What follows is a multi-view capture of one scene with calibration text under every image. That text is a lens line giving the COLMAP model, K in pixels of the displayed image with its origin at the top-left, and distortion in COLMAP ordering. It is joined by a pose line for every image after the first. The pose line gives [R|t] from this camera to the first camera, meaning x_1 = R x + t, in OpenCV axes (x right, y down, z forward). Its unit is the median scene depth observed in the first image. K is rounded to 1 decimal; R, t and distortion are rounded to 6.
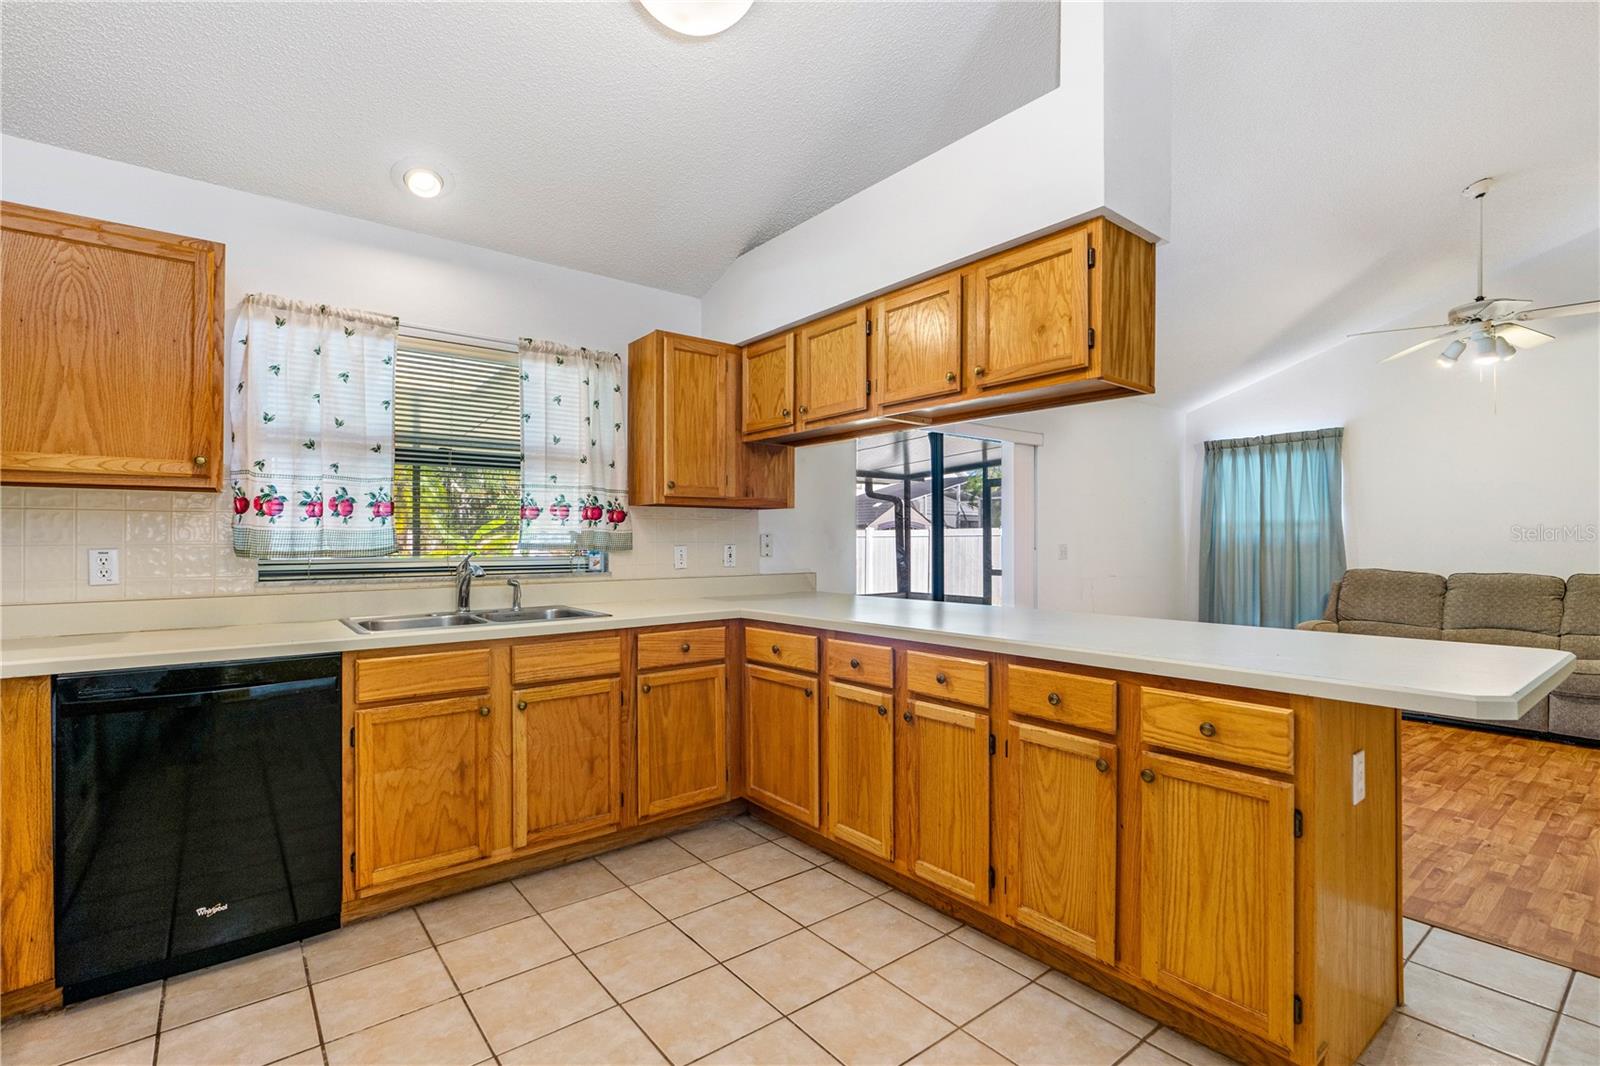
lens RADIAL K [[729.9, 0, 859.7], [0, 729.9, 536.3], [0, 0, 1]] dist [-0.016052, 0.005659]
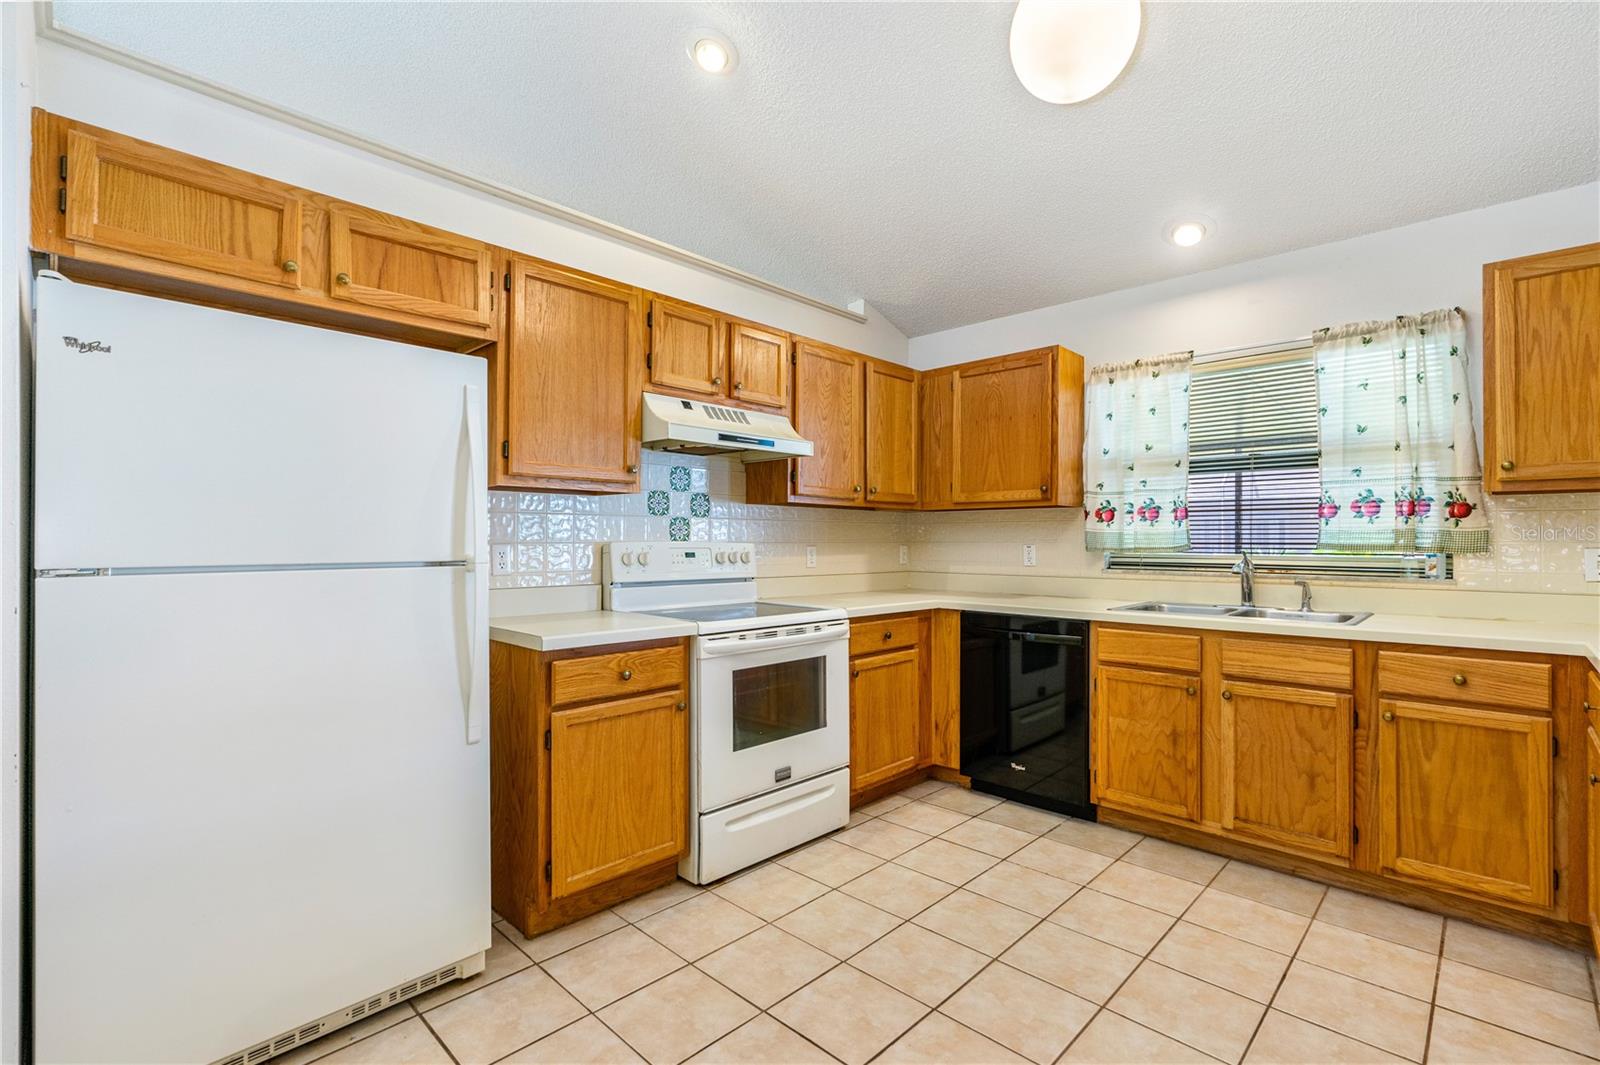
lens RADIAL K [[729.9, 0, 776.9], [0, 729.9, 536.5], [0, 0, 1]] dist [-0.016052, 0.005659]
pose [[0.077710, -0.002839, -0.996972, 0.495884], [0.003864, 0.999989, -0.002546, 0.000655], [0.996968, -0.003654, 0.077721, 0.238537]]
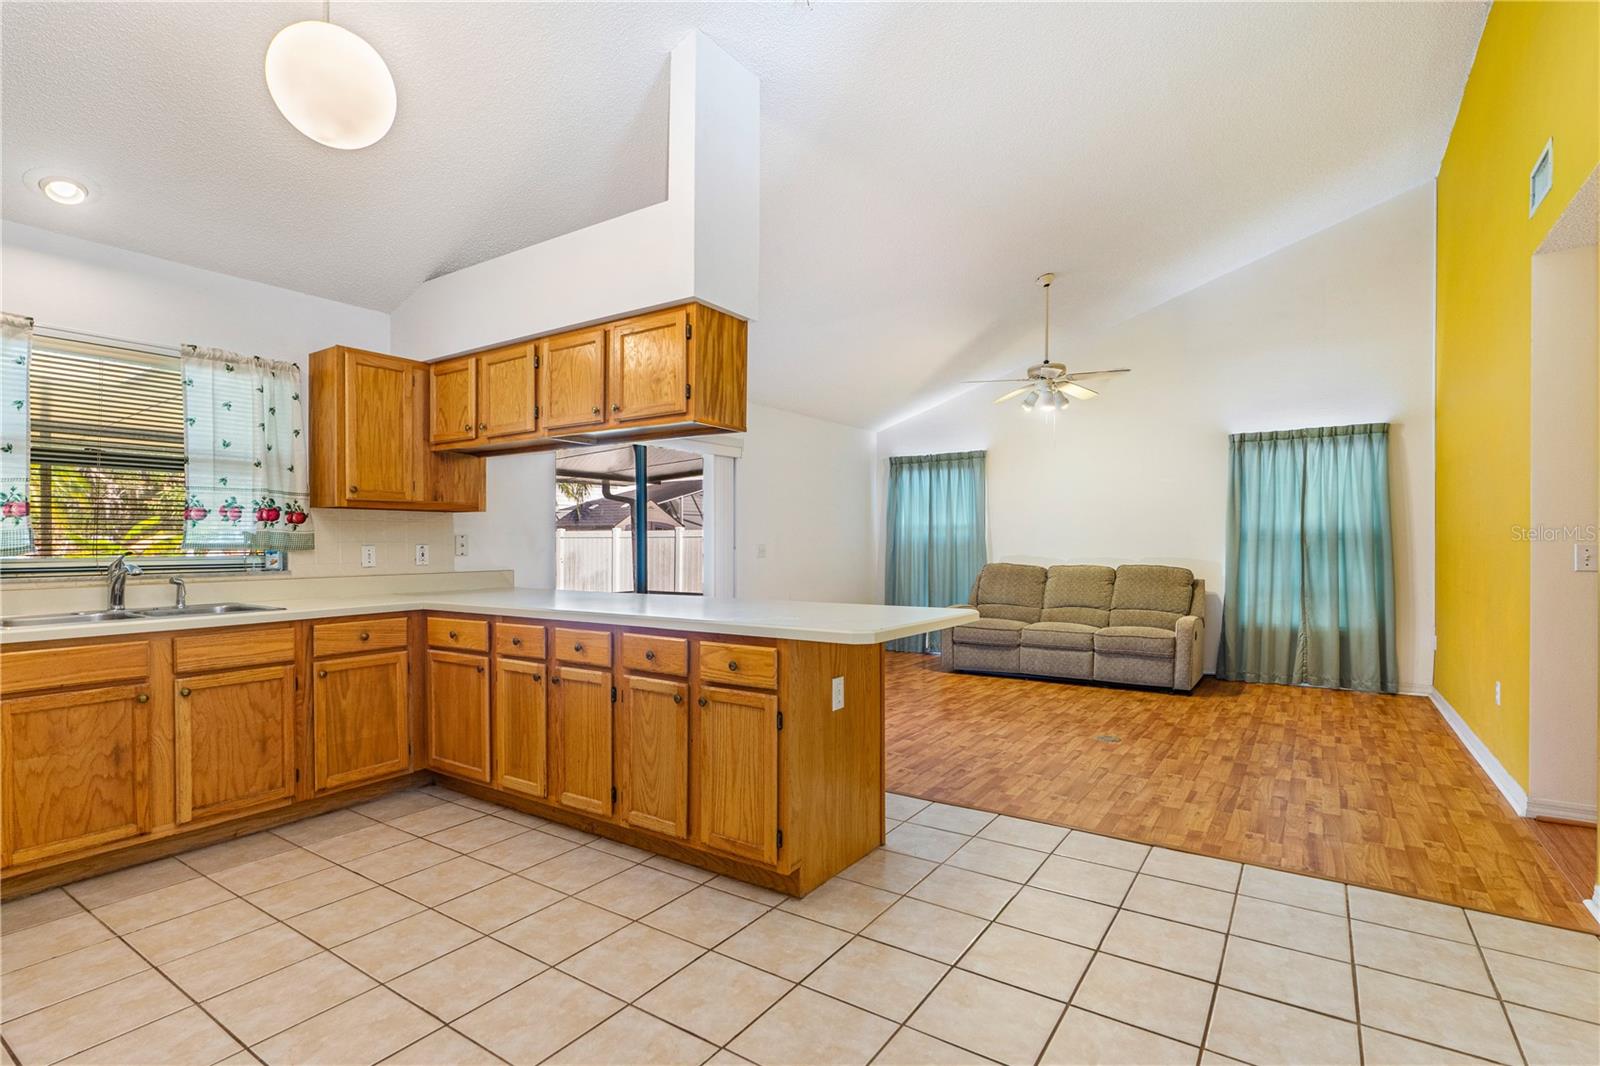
lens RADIAL K [[729.9, 0, 846.7], [0, 729.9, 544.8], [0, 0, 1]] dist [-0.016052, 0.005659]
pose [[0.956557, -0.001801, 0.291541, 0.152854], [-0.001292, 0.999945, 0.010417, -0.000338], [-0.291544, -0.010341, 0.956502, -0.293378]]
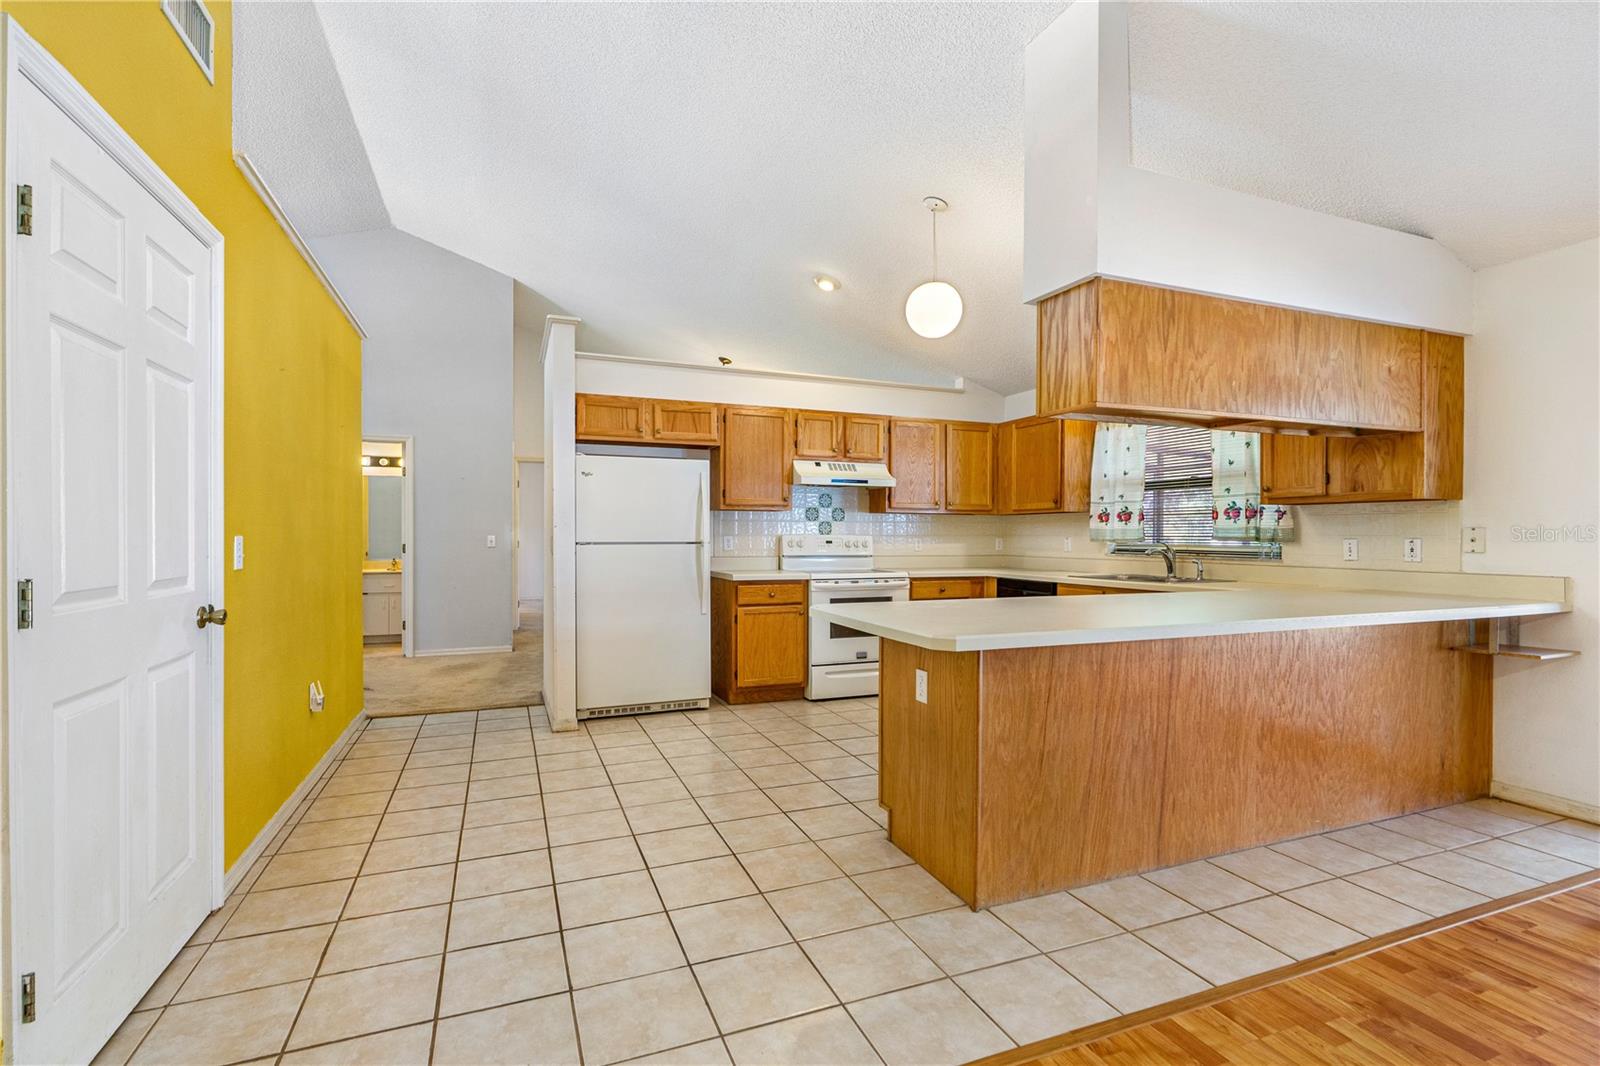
lens RADIAL K [[729.9, 0, 819.4], [0, 729.9, 542.1], [0, 0, 1]] dist [-0.016052, 0.005659]
pose [[-0.279047, 0.009951, -0.960226, 1.345148], [0.003425, 0.999950, 0.009367, 0.006138], [0.960271, -0.000675, -0.279067, 0.735180]]
